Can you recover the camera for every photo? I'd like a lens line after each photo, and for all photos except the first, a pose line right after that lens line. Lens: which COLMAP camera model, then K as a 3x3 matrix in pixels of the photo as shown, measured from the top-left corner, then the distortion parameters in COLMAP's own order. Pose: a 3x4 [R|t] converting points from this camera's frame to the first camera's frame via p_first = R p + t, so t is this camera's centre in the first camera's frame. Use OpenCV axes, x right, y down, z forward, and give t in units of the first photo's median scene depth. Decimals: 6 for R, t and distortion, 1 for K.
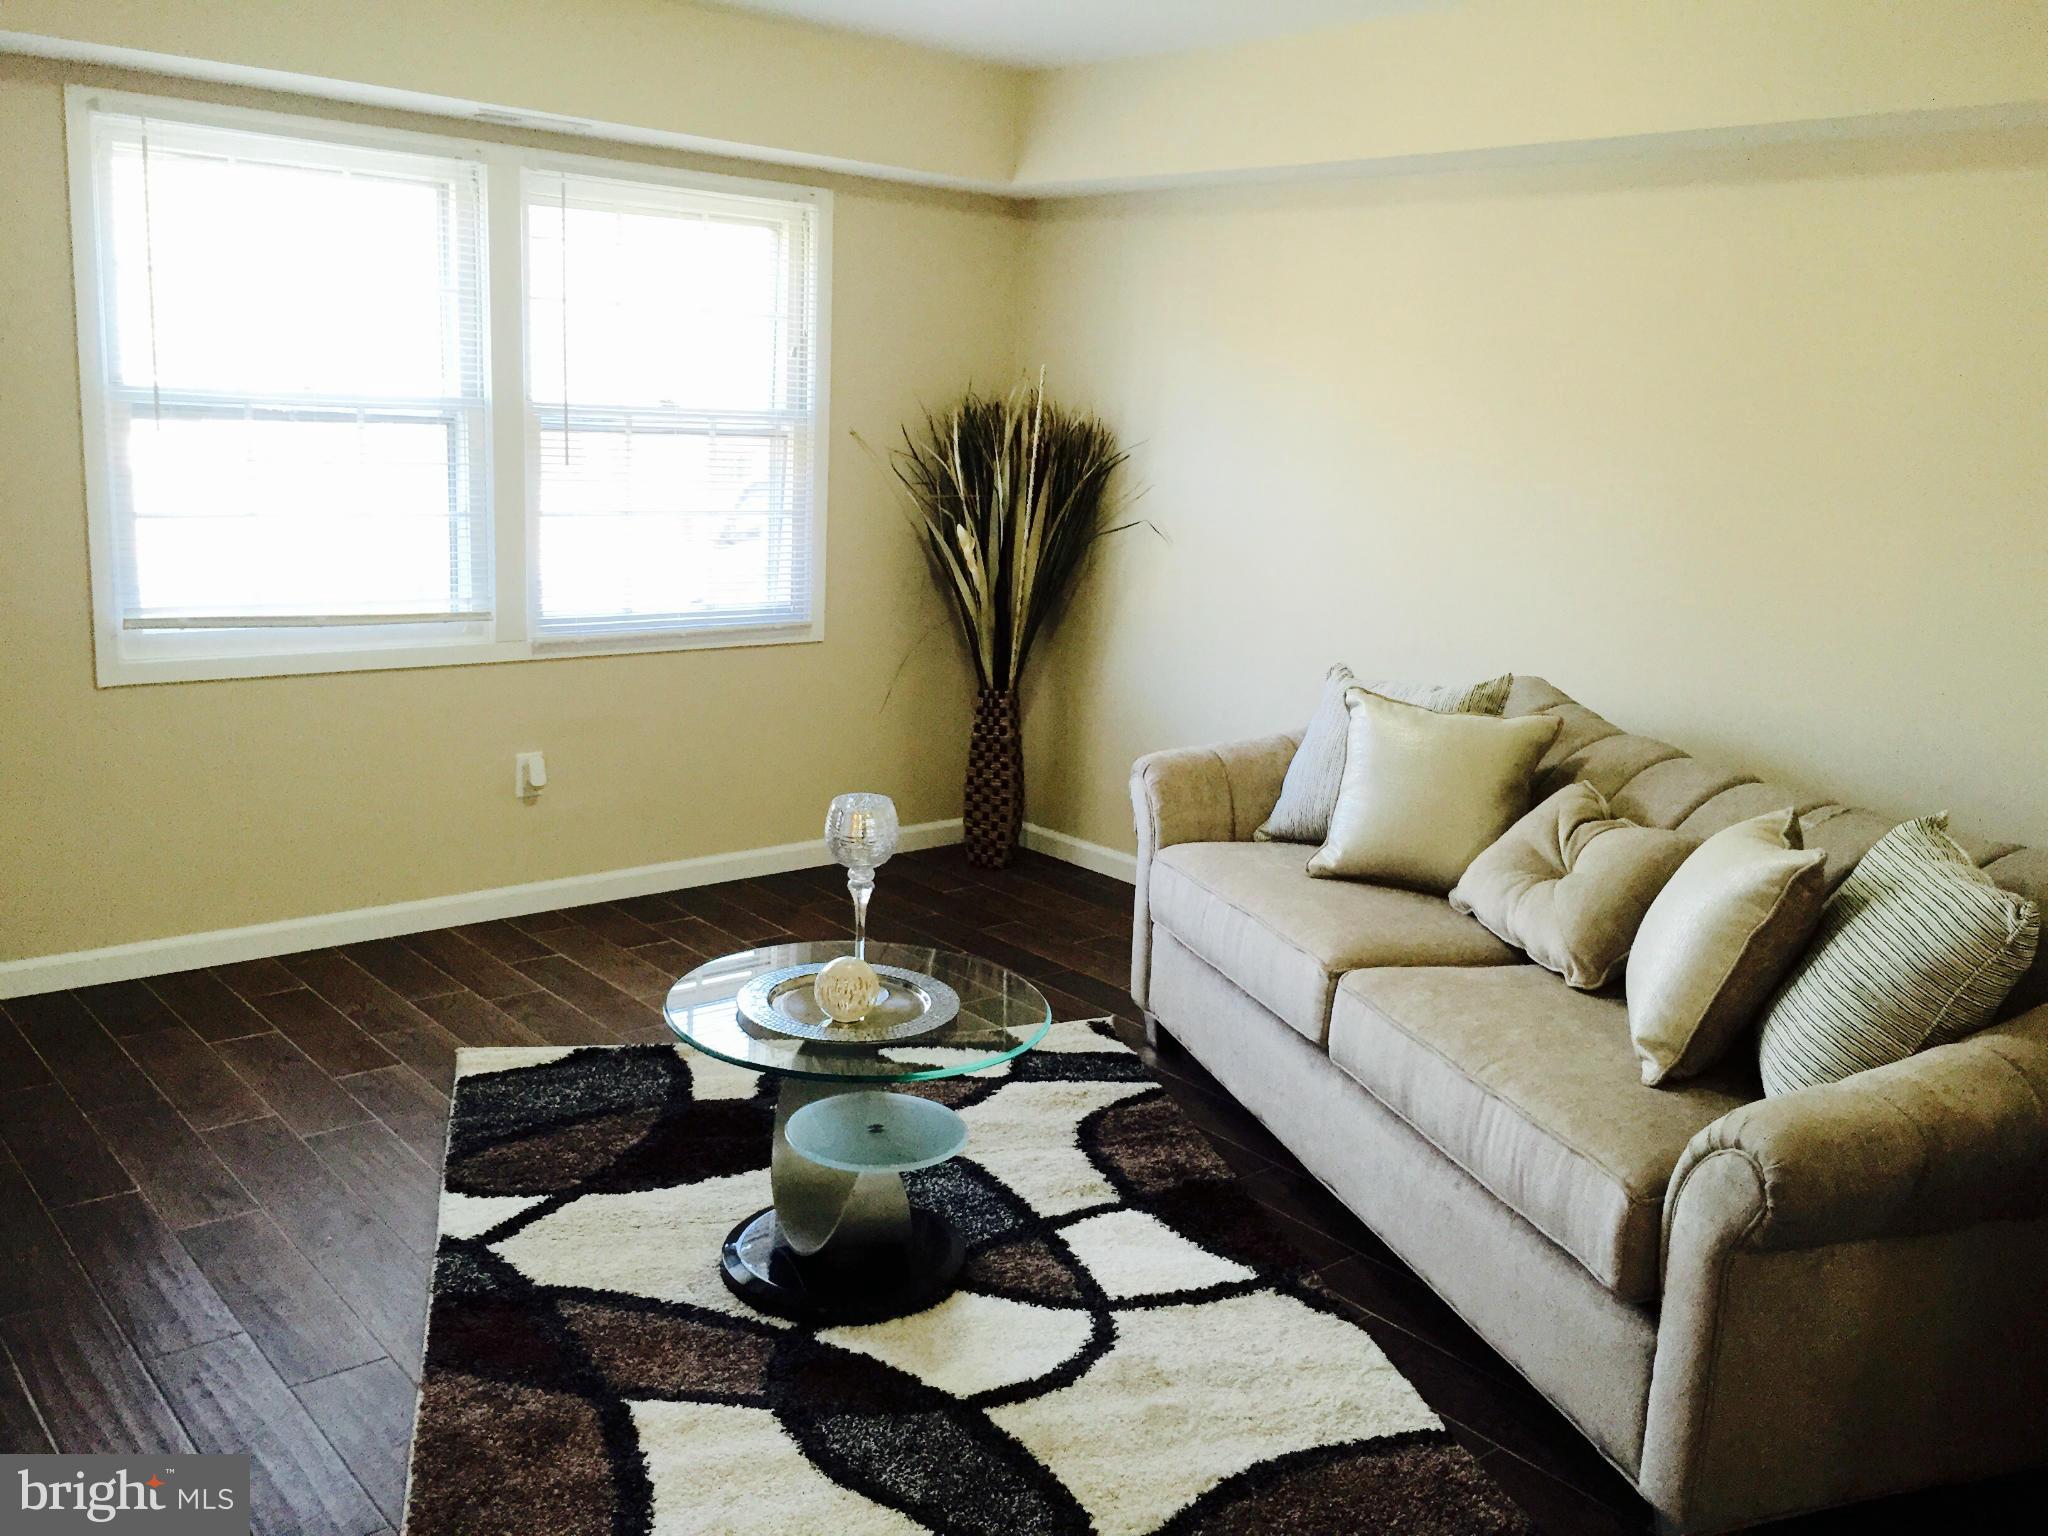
lens RADIAL K [[1743.9, 0, 1013.1], [0, 1743.9, 746.4], [0, 0, 1]] dist [0.003456, -0.006281]
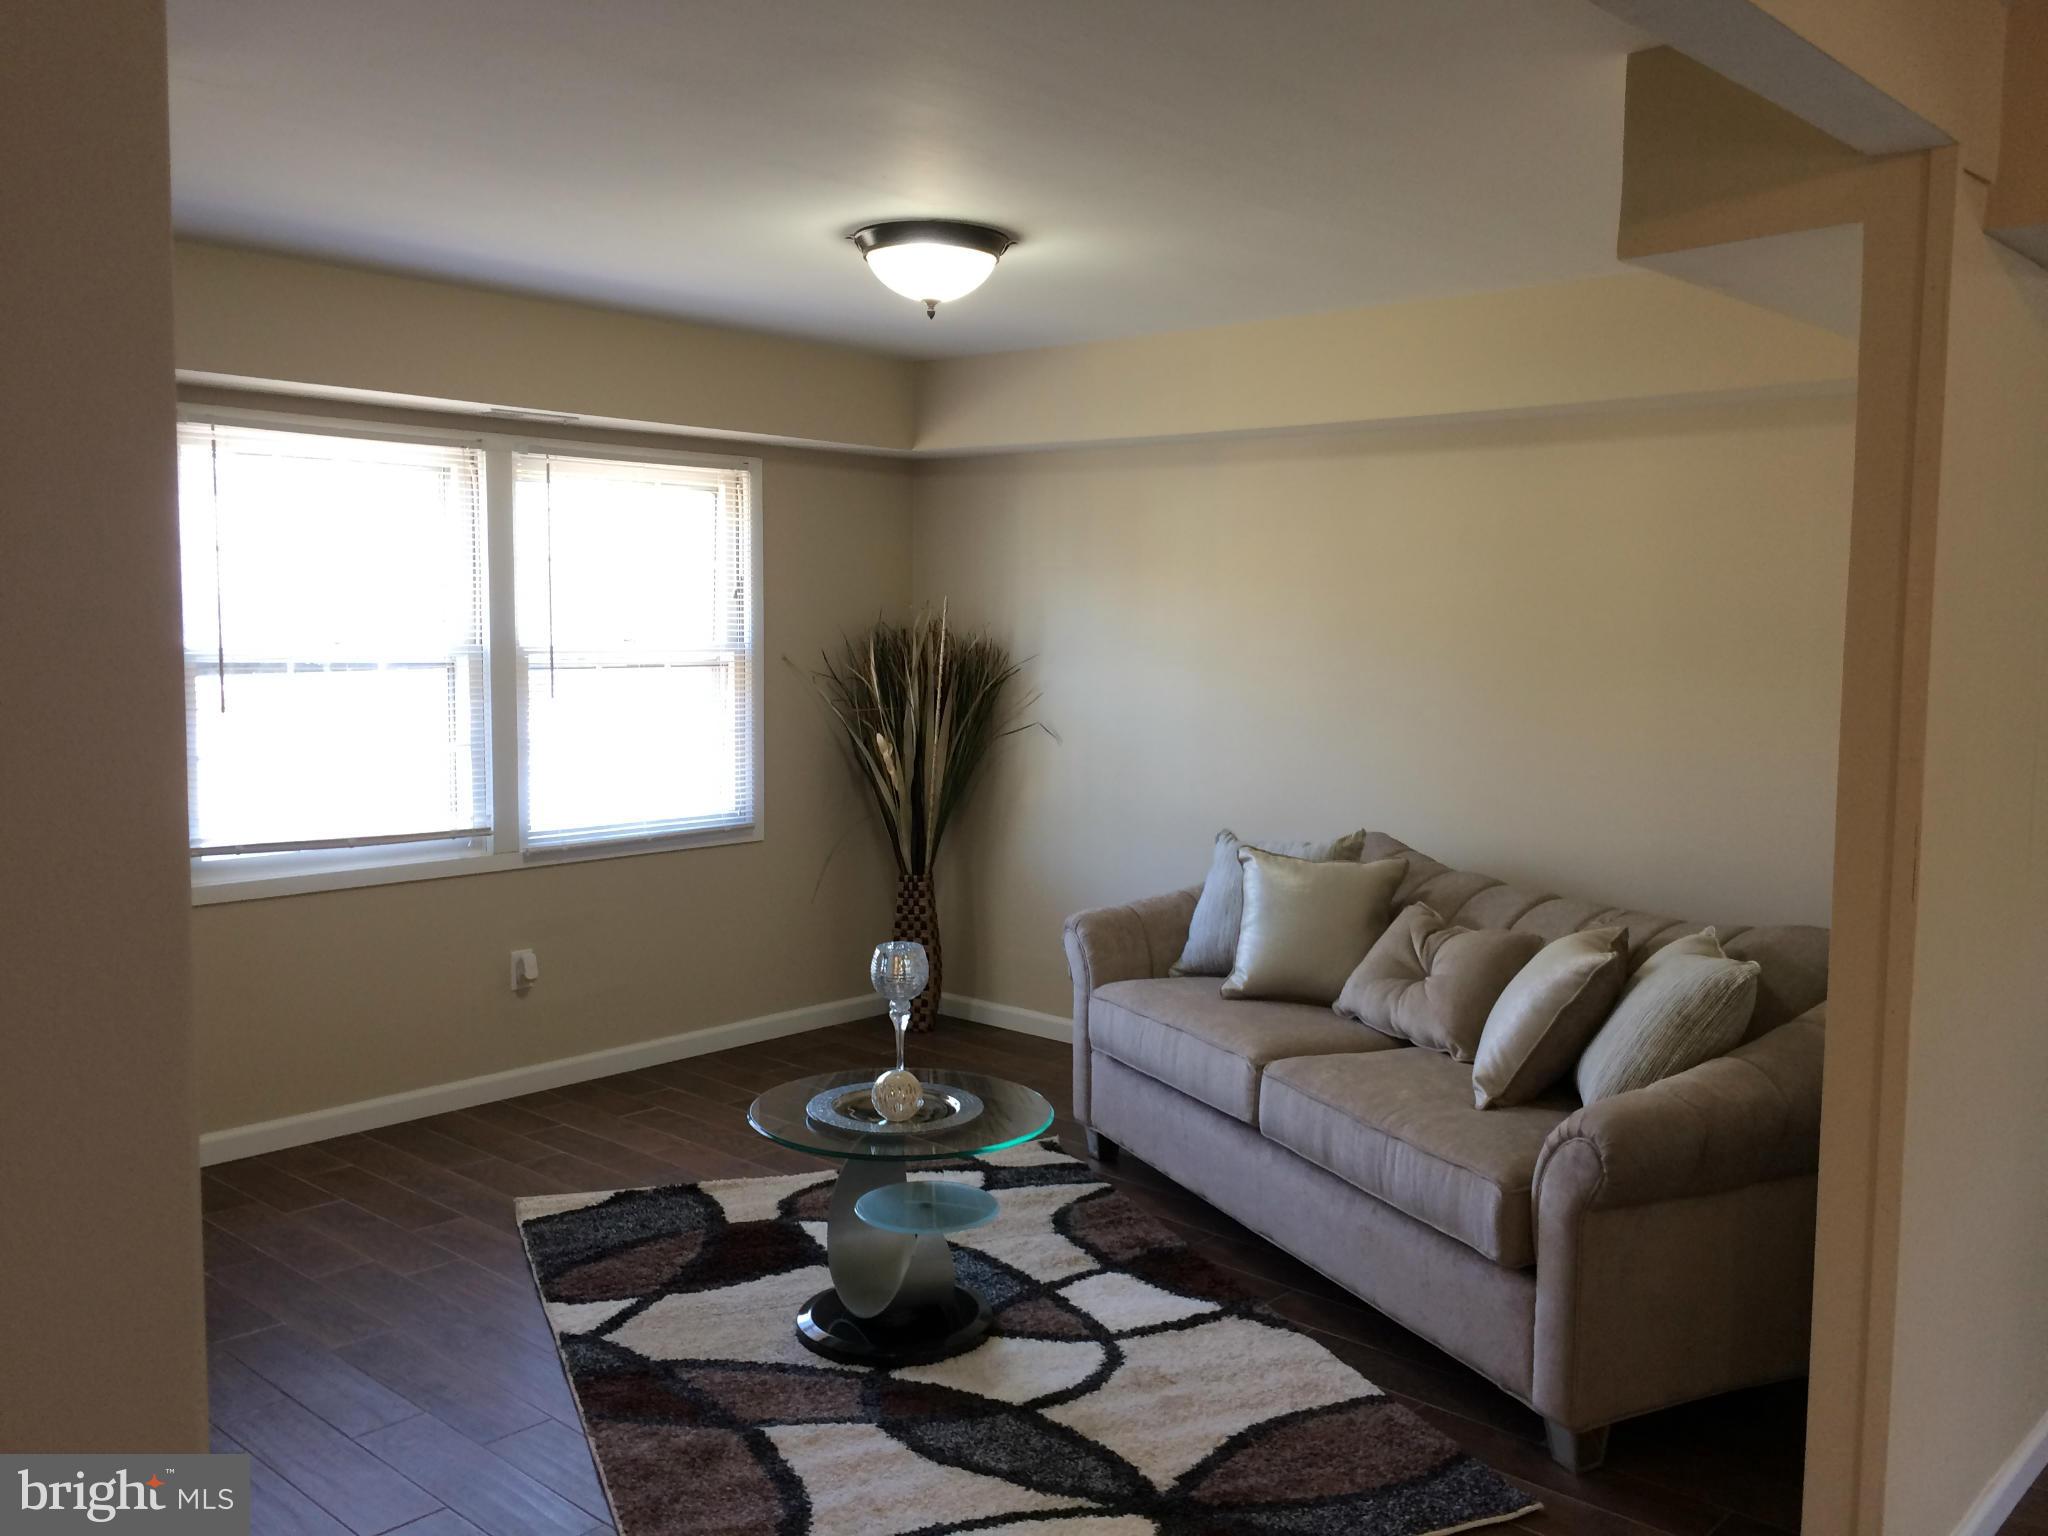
lens RADIAL K [[1747.1, 0, 1024.0], [0, 1747.1, 768.0], [0, 0, 1]] dist [-0.003900, -0.003495]
pose [[0.990735, -0.049245, 0.126563, -0.135130], [0.062440, 0.992771, -0.102503, 0.033877], [-0.120600, 0.109456, 0.986648, -0.259854]]
